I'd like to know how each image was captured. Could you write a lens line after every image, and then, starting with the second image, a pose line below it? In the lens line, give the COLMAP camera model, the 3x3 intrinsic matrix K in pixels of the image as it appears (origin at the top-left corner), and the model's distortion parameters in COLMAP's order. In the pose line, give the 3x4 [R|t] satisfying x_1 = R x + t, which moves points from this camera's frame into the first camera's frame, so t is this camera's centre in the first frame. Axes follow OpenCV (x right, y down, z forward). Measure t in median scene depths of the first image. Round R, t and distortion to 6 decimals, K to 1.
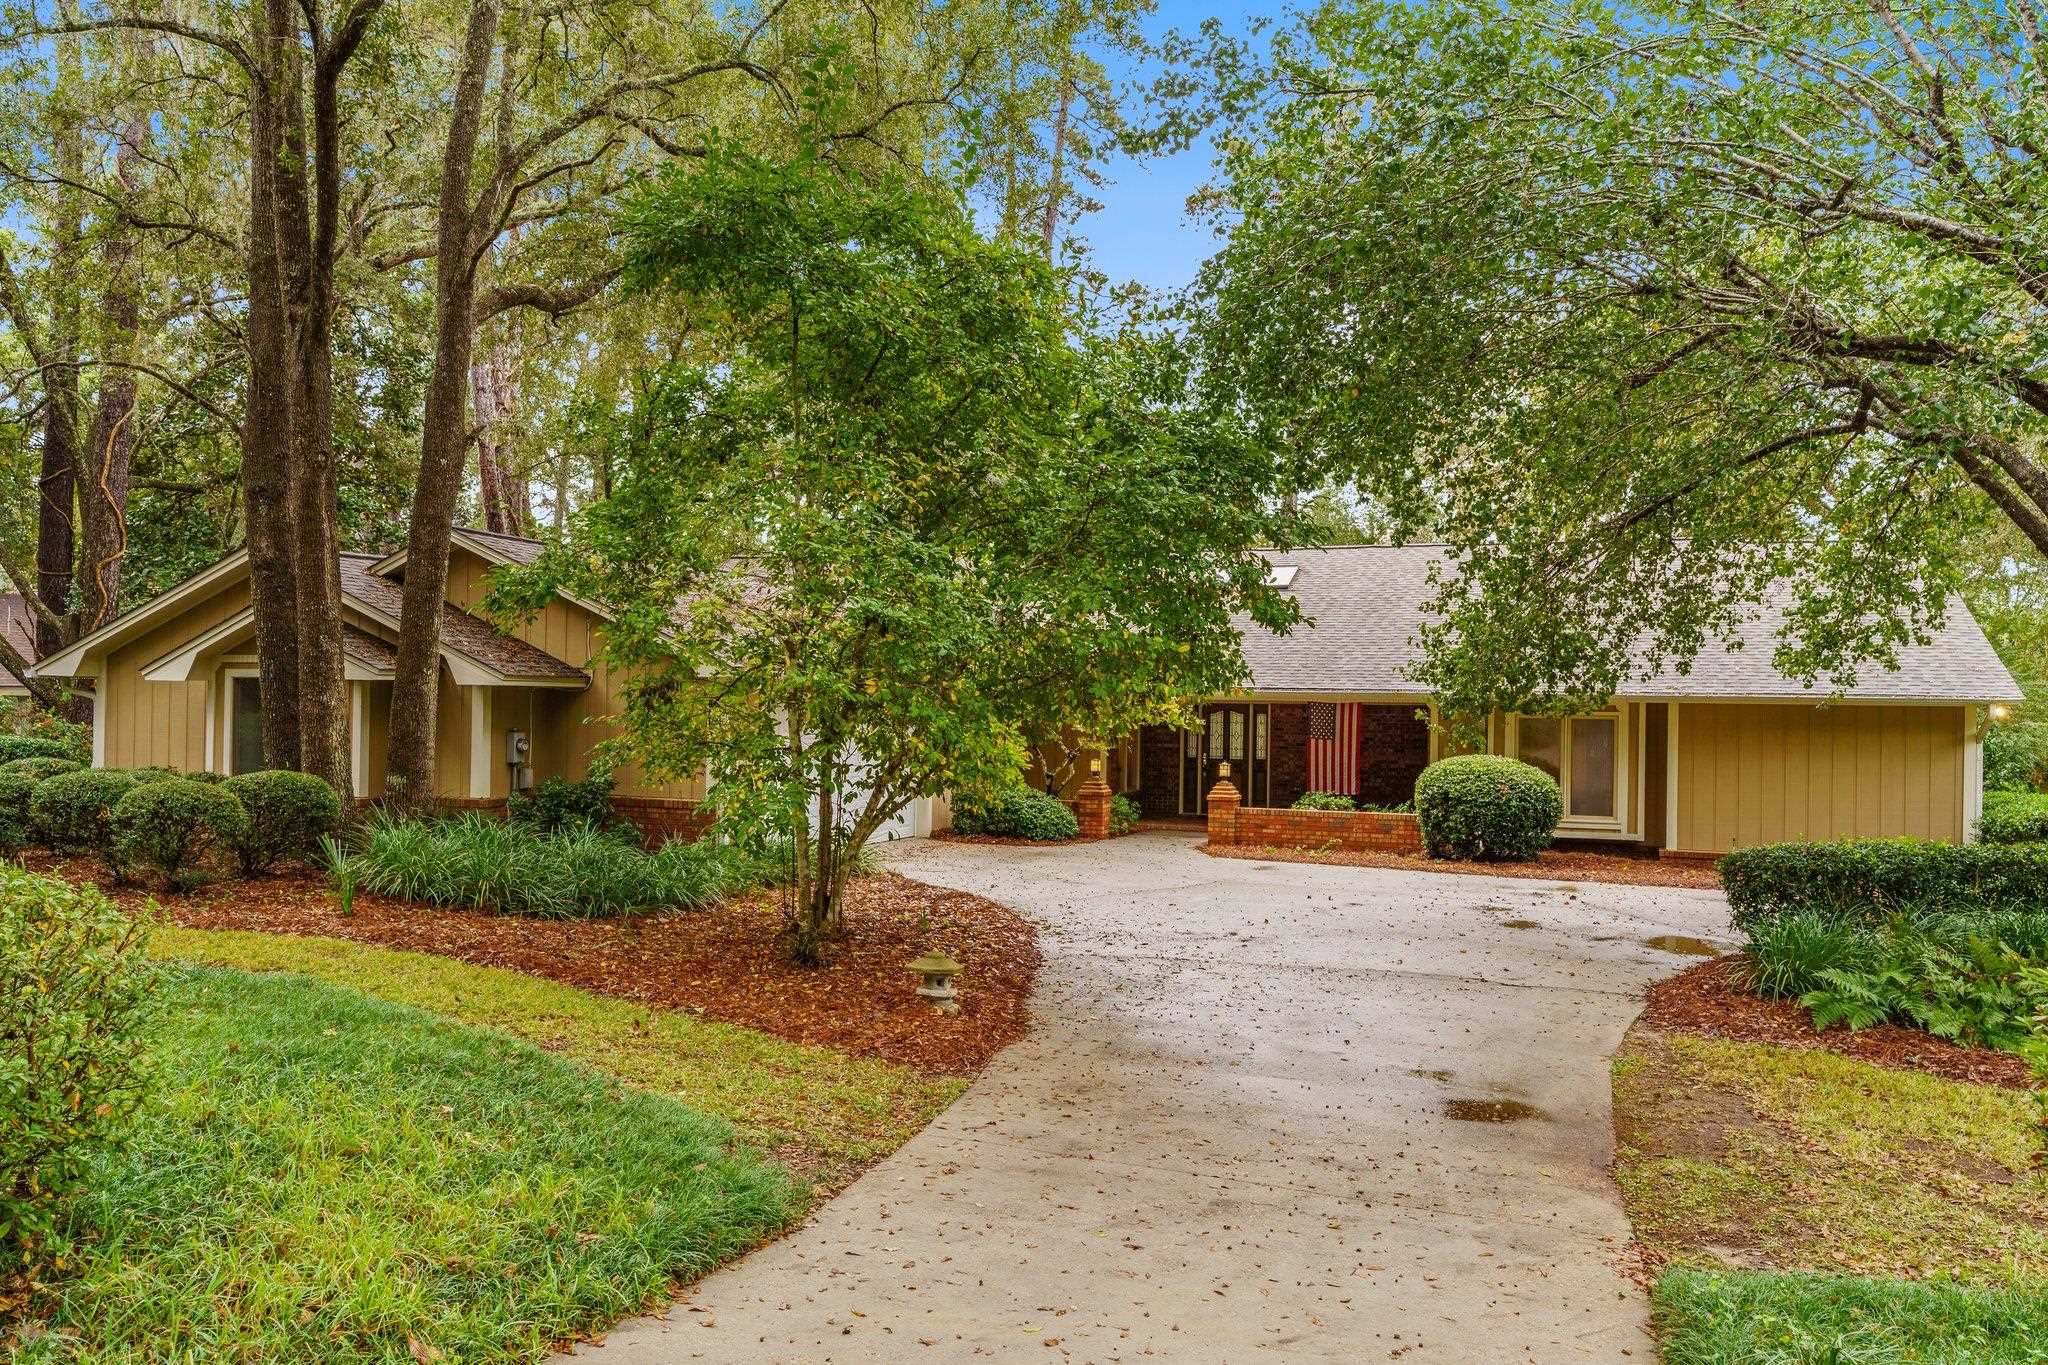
lens RADIAL K [[1496.6, 0, 1024.0], [0, 1496.6, 682.5], [0, 0, 1]] dist [-0.000718, -0.000164]
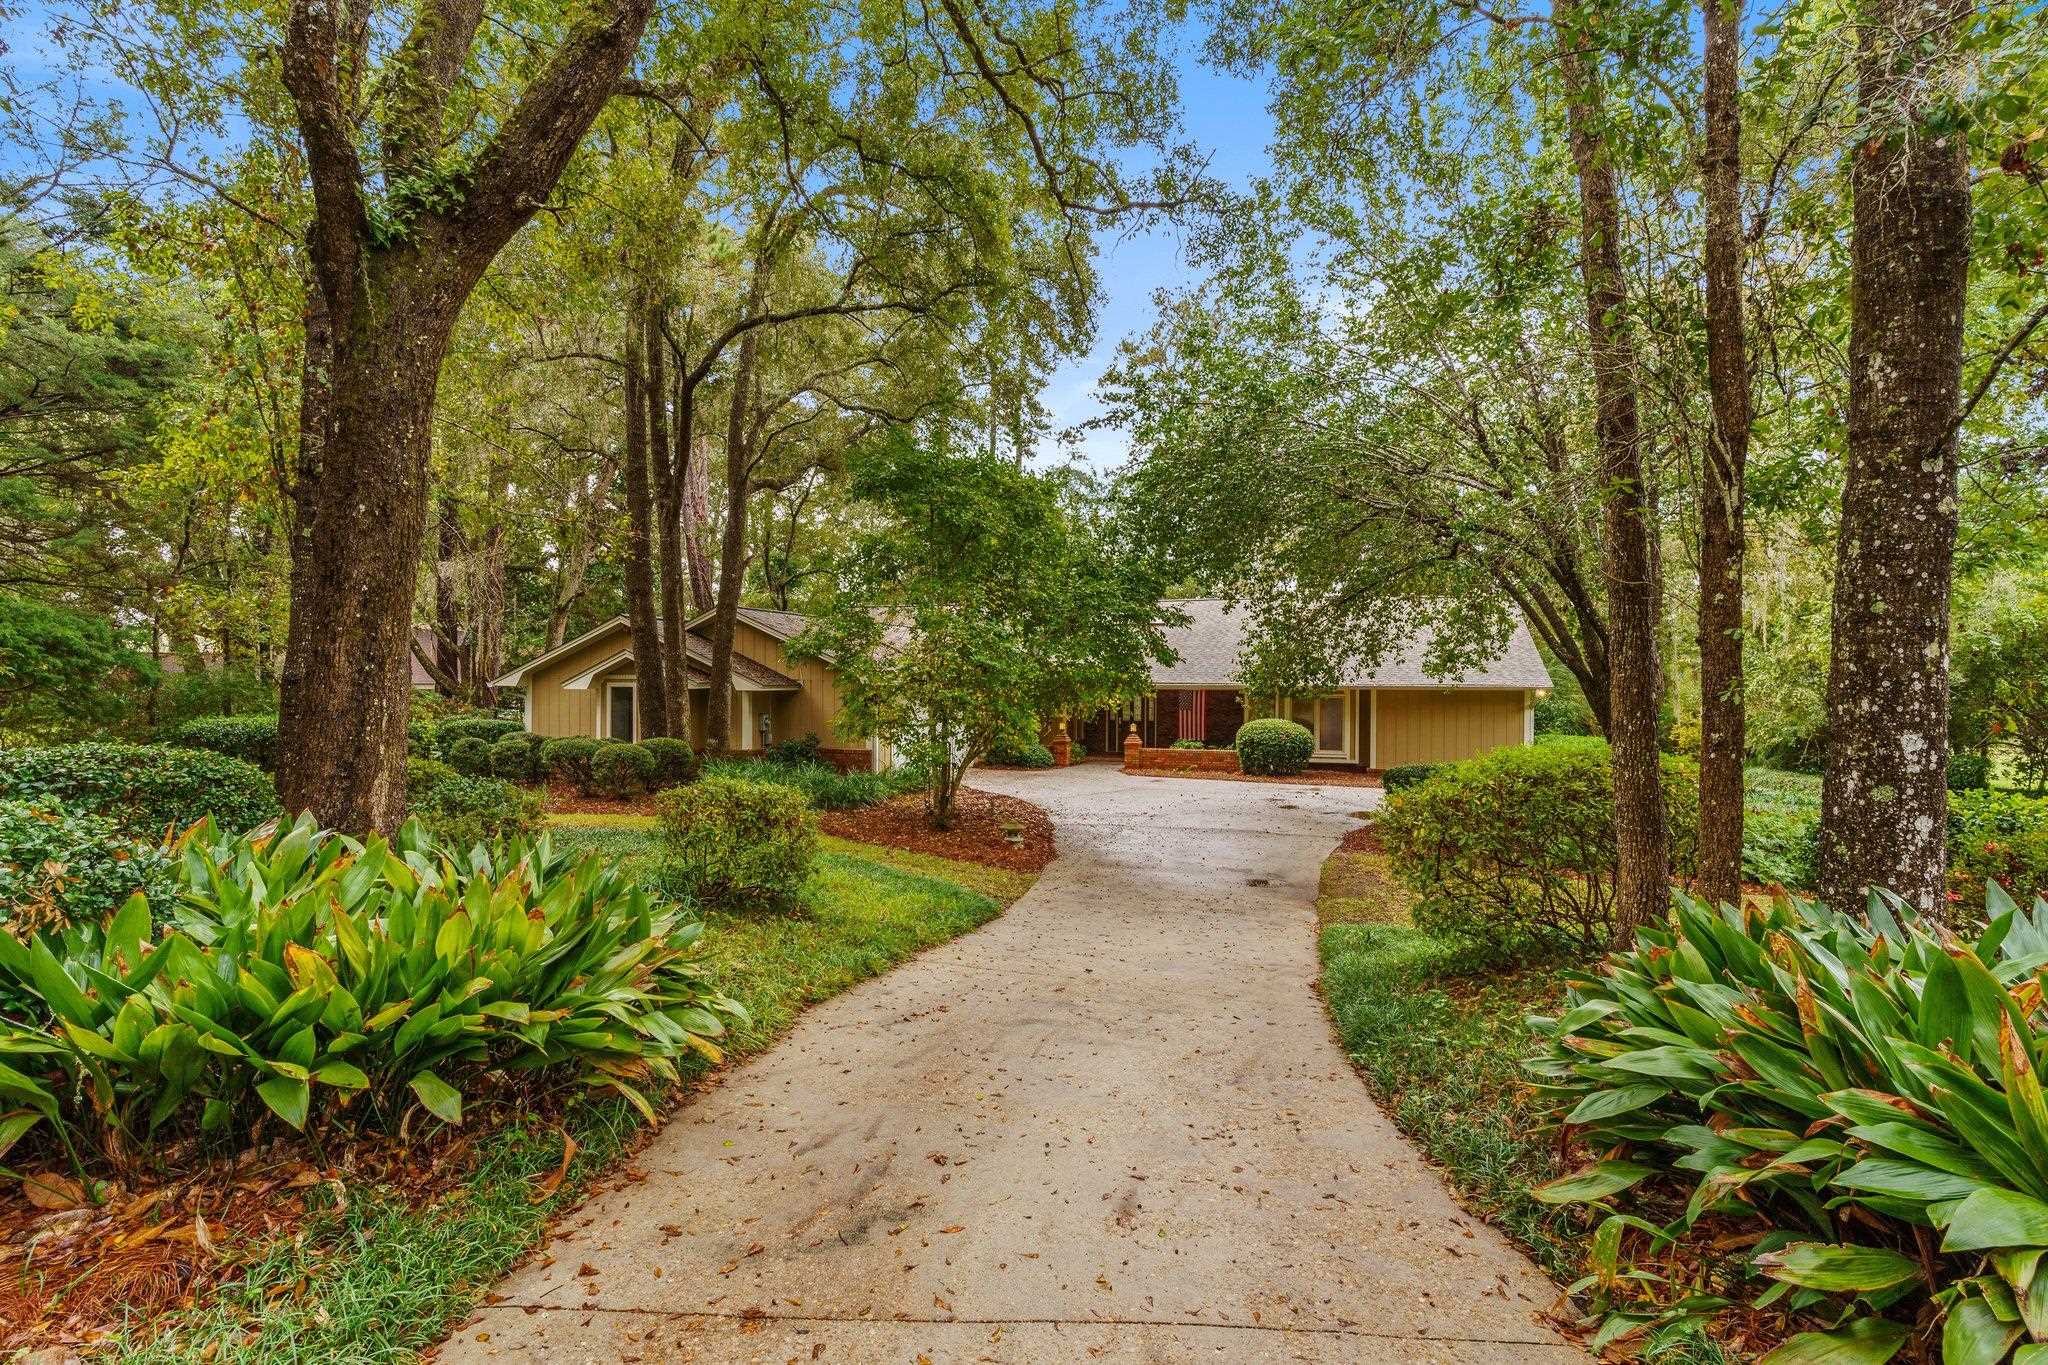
lens RADIAL K [[979.2, 0, 1016.1], [0, 979.2, 678.6], [0, 0, 1]] dist [-0.000688, -0.000451]
pose [[0.999451, -0.010470, 0.031446, -0.058892], [0.009992, 0.999833, 0.015304, -0.027646], [-0.031601, -0.014982, 0.999388, -0.244789]]
